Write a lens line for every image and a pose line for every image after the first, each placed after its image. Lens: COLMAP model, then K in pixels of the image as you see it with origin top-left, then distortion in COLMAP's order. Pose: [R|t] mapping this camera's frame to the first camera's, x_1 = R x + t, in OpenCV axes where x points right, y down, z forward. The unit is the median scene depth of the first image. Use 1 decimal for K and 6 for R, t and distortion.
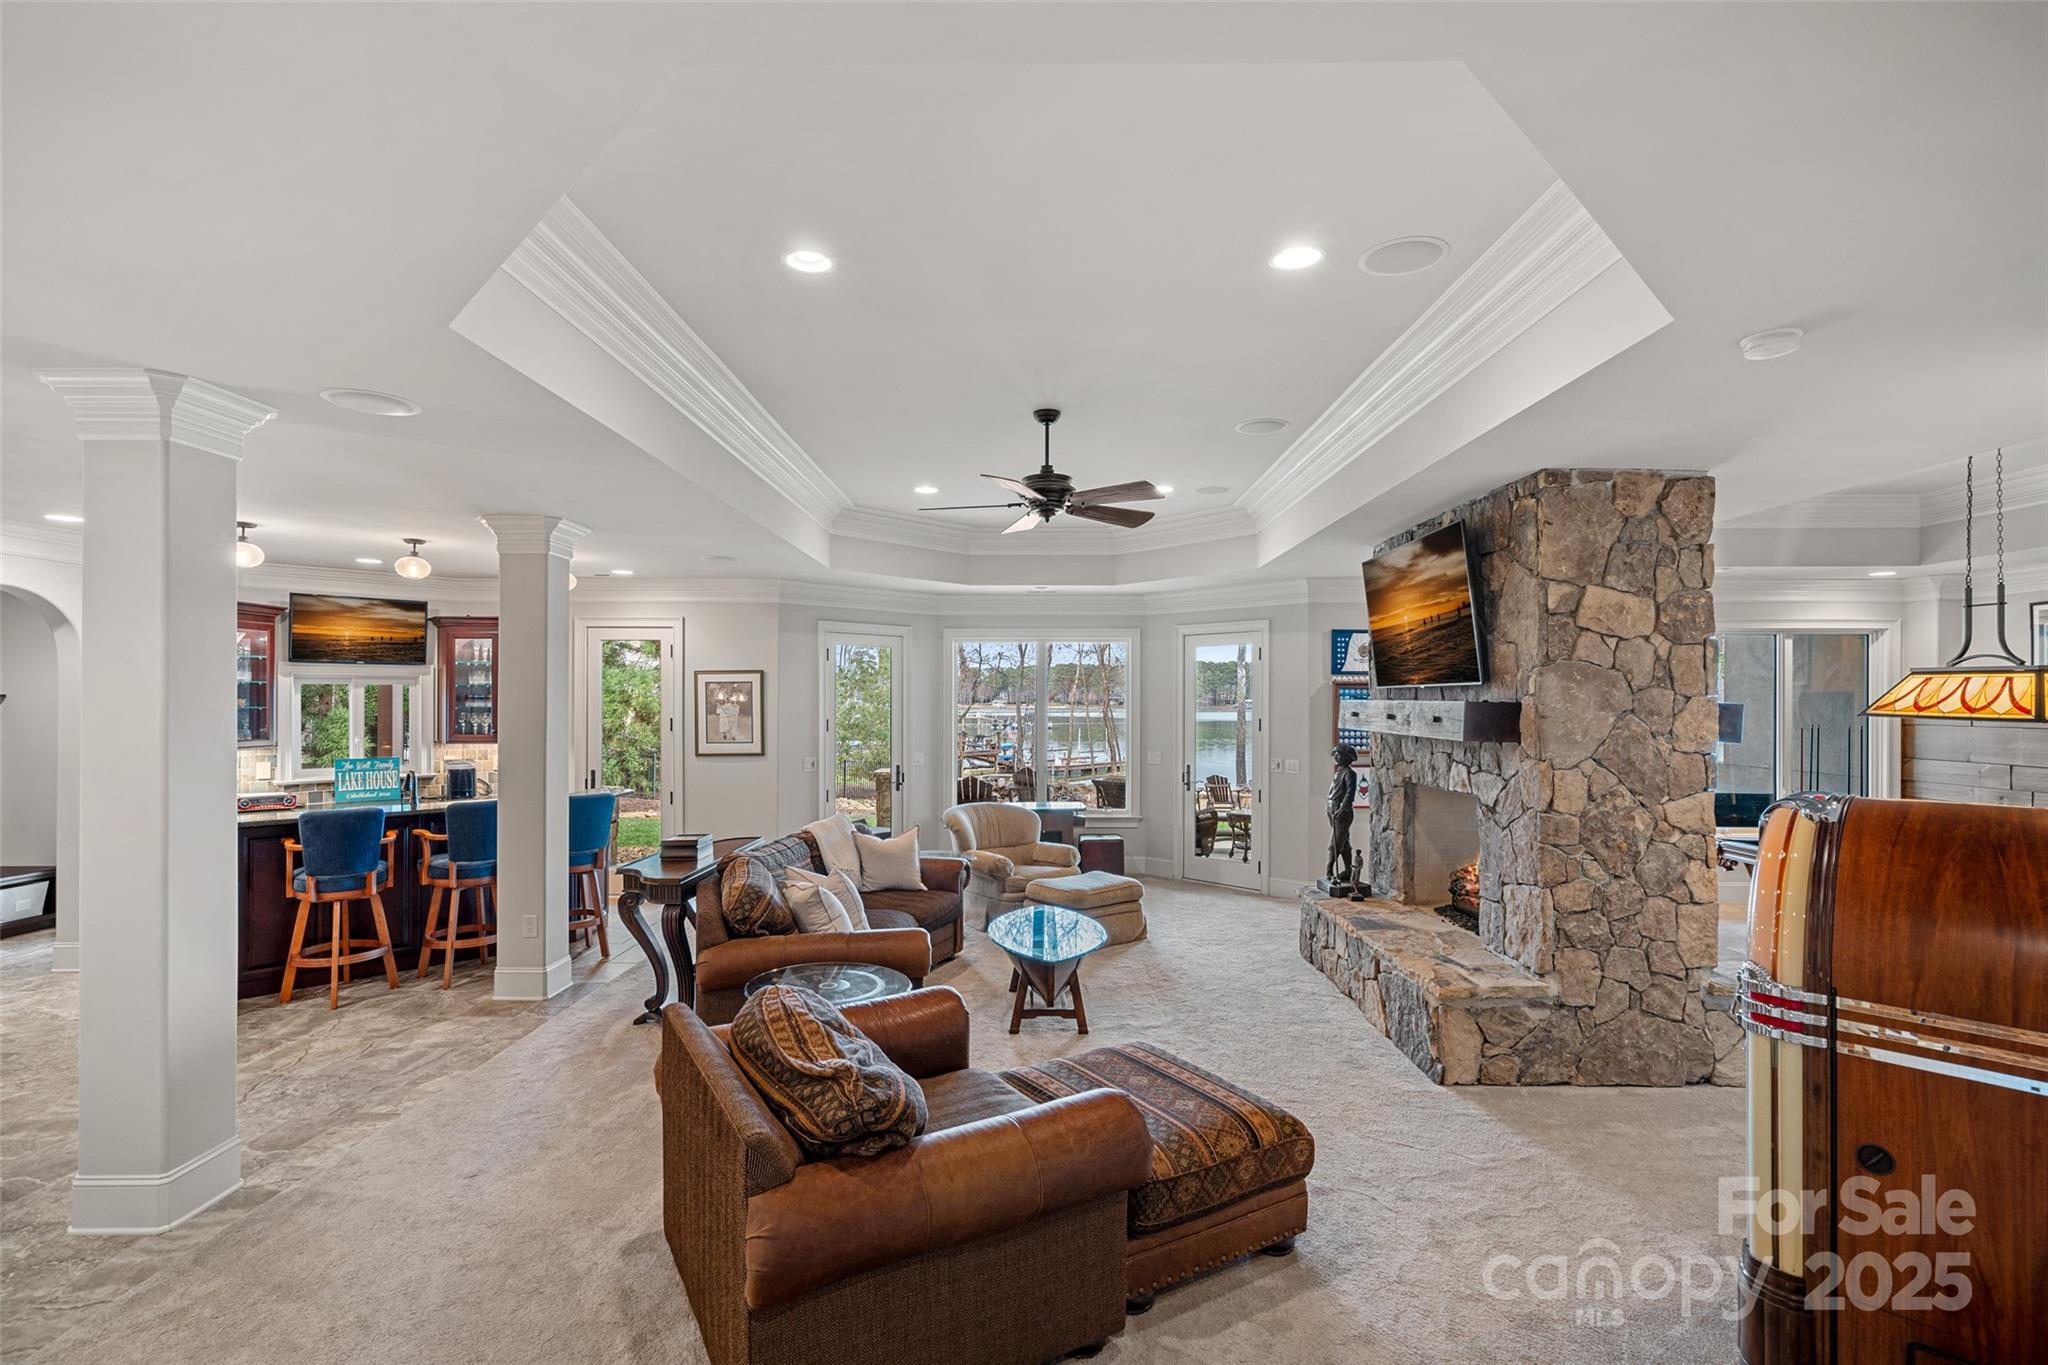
lens RADIAL K [[938.9, 0, 1026.3], [0, 938.9, 693.9], [0, 0, 1]] dist [-0.003168, -0.000186]
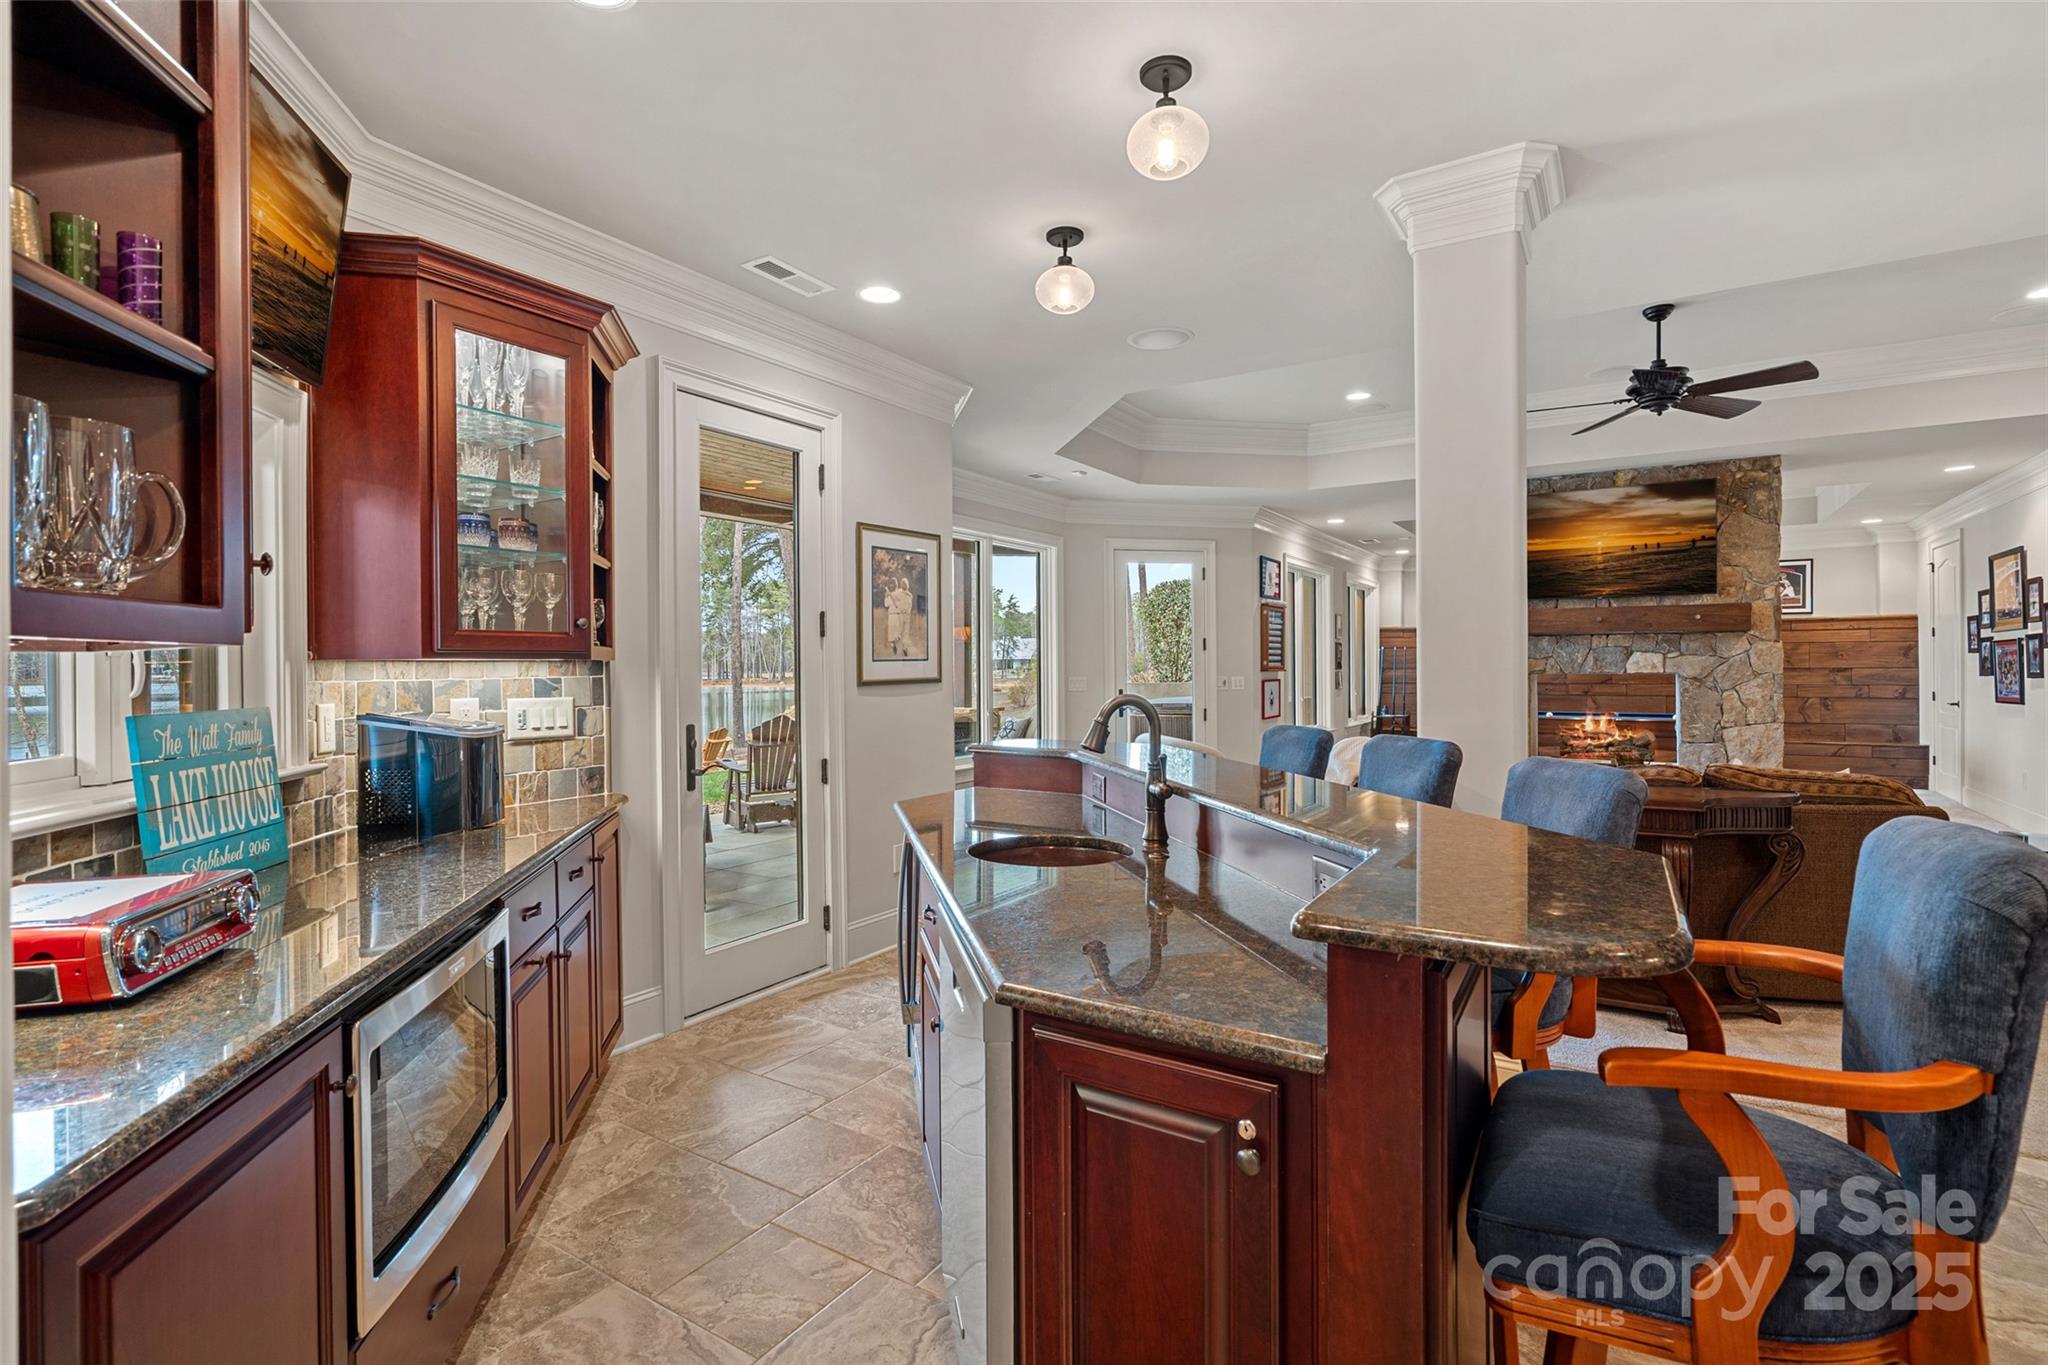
lens RADIAL K [[938.9, 0, 1023.3], [0, 938.9, 669.9], [0, 0, 1]] dist [-0.003168, -0.000186]
pose [[0.539127, -0.009812, 0.842167, -0.743112], [0.000276, 0.999934, 0.011473, 0.051363], [-0.842224, -0.005953, 0.539094, 0.642487]]
